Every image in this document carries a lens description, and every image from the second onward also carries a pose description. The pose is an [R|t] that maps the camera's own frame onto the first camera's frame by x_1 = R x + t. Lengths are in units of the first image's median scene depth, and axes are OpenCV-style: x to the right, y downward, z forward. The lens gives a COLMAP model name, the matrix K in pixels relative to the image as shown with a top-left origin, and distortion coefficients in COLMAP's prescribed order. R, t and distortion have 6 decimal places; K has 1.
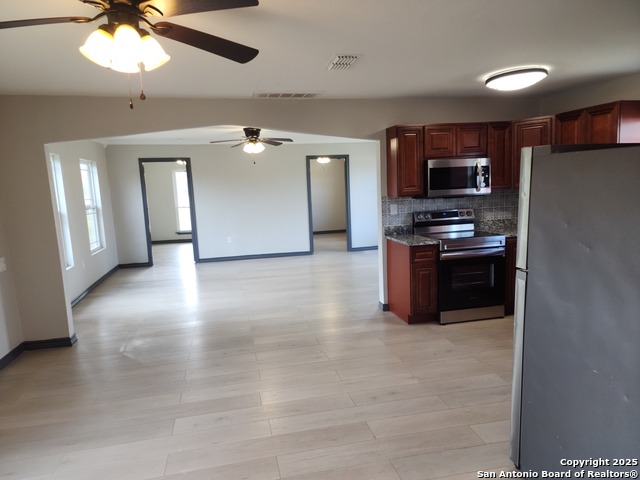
lens RADIAL K [[429.0, 0, 317.4], [0, 429.0, 241.8], [0, 0, 1]] dist [0.091061, -0.072555]
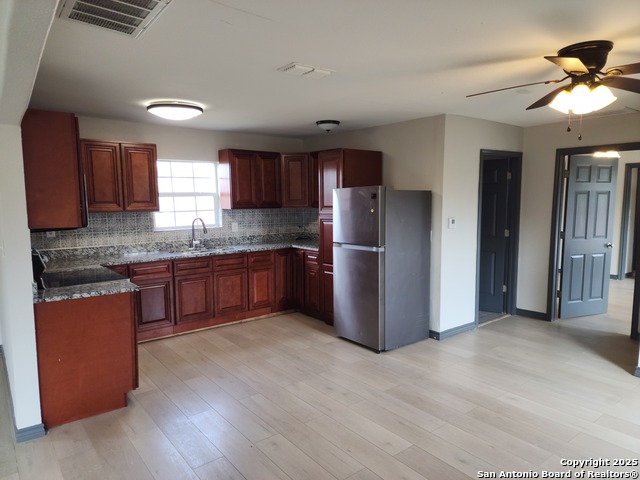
lens RADIAL K [[426.2, 0, 322.3], [0, 426.2, 246.0], [0, 0, 1]] dist [0.070947, -0.066370]
pose [[-0.441131, -0.053582, 0.895842, -0.502119], [0.145845, 0.980666, 0.130473, -0.099418], [-0.885512, 0.188210, -0.424788, 0.908987]]
